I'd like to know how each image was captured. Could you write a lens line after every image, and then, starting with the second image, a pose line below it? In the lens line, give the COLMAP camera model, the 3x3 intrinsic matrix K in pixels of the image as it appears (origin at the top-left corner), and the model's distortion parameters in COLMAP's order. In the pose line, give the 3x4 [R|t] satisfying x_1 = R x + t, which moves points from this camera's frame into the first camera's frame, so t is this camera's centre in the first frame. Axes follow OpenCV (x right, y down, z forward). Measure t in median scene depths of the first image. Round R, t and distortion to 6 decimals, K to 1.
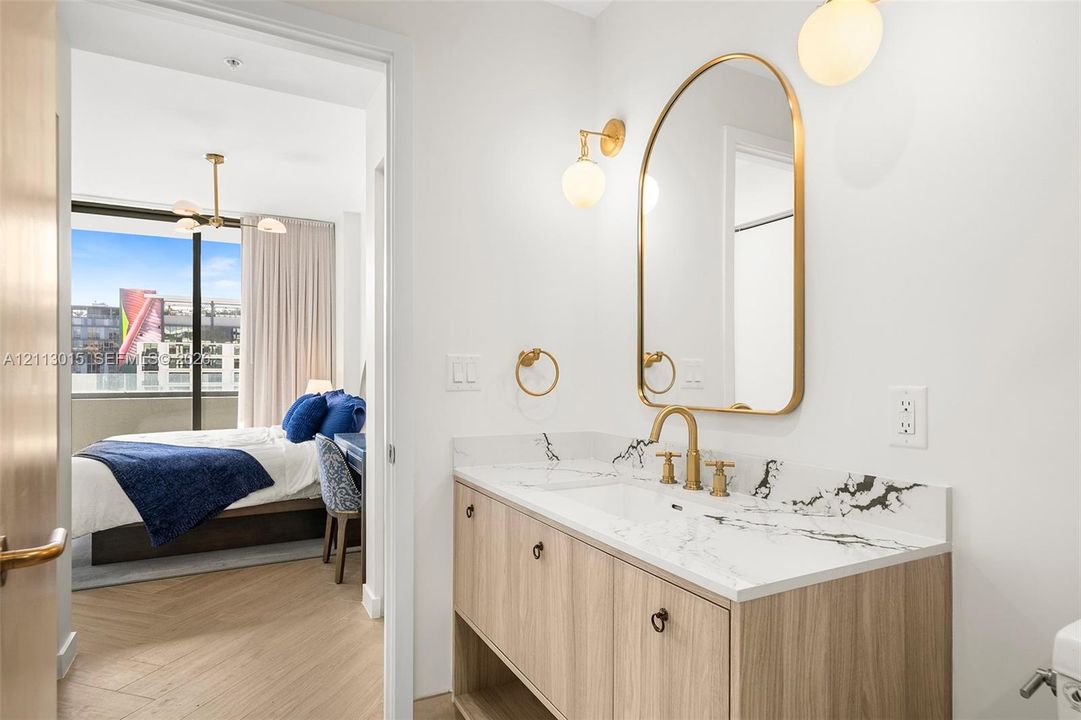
lens RADIAL K [[570.3, 0, 542.1], [0, 570.3, 367.8], [0, 0, 1]] dist [0.001737, 0.000160]
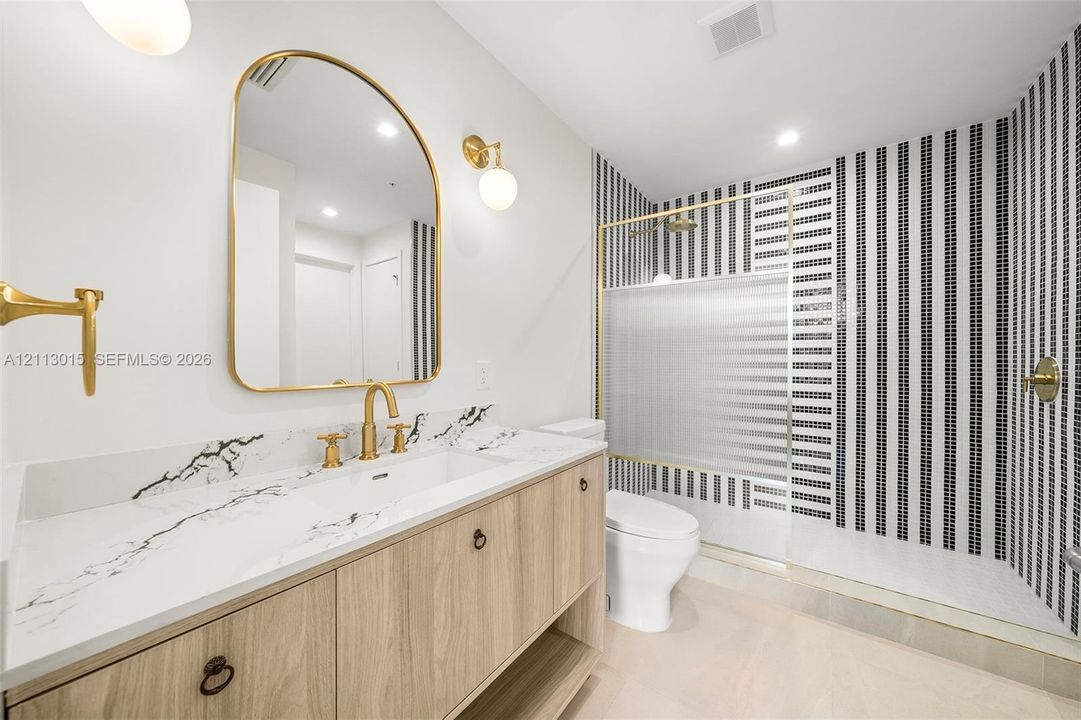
lens RADIAL K [[376.2, 0, 543.6], [0, 376.2, 360.7], [0, 0, 1]] dist [-0.001274, -0.000050]
pose [[-0.432124, -0.008491, 0.901774, -0.669530], [-0.020361, 0.999793, -0.000343, 0.024424], [-0.901584, -0.018509, -0.432207, 1.289755]]
